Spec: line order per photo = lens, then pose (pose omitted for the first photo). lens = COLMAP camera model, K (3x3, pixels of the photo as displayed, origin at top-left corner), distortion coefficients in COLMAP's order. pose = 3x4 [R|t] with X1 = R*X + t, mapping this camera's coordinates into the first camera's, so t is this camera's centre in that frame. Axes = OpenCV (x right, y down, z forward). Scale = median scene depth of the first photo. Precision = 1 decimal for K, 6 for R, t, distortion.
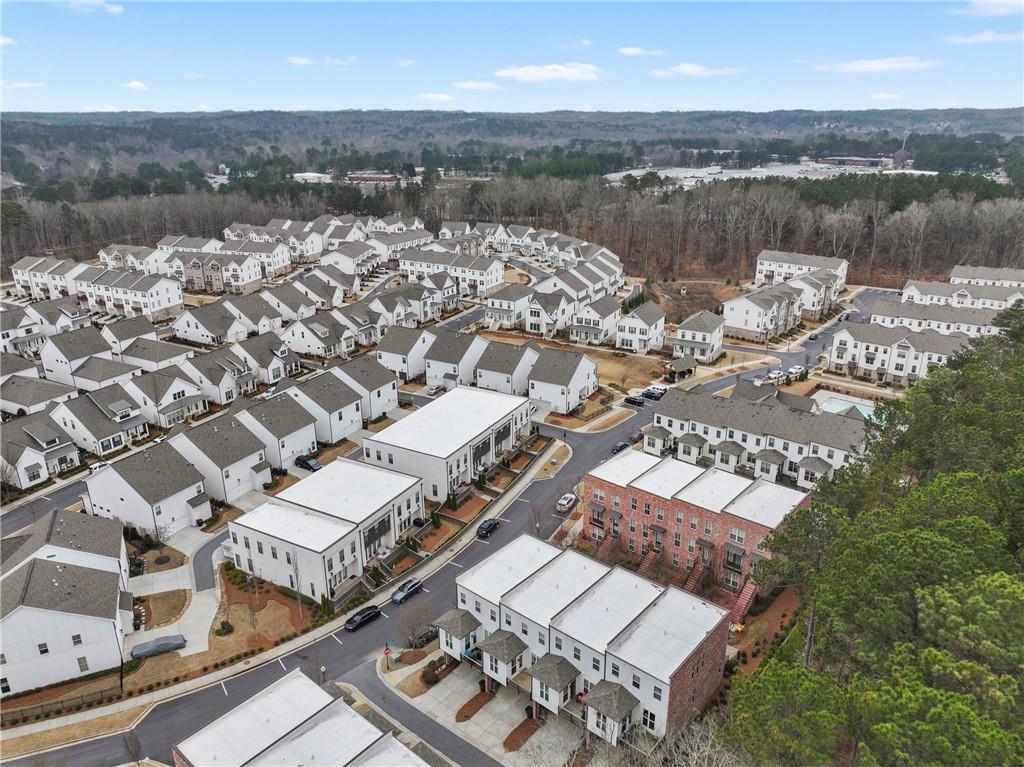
lens RADIAL K [[721.4, 0, 516.1], [0, 721.4, 386.2], [0, 0, 1]] dist [0.005842, 0.006734]
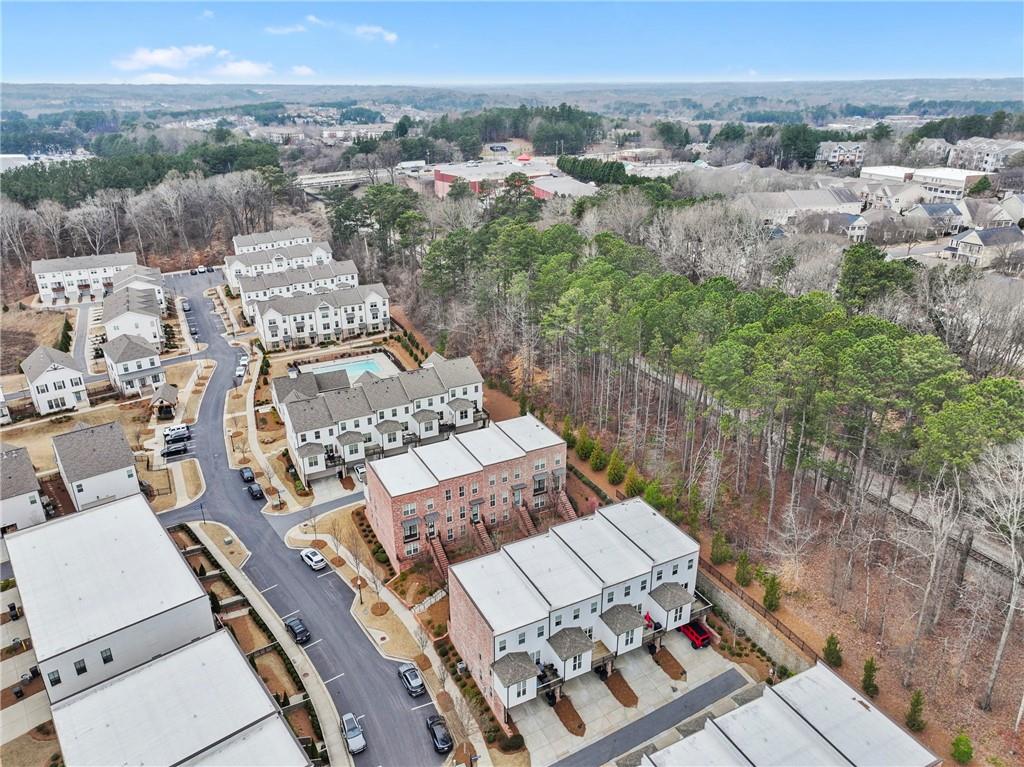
lens RADIAL K [[721.4, 0, 516.1], [0, 721.4, 386.2], [0, 0, 1]] dist [0.005842, 0.006734]
pose [[0.379735, -0.357309, 0.853306, -0.351644], [0.332831, 0.913400, 0.234358, -0.105642], [-0.863148, 0.195013, 0.465774, 0.232243]]
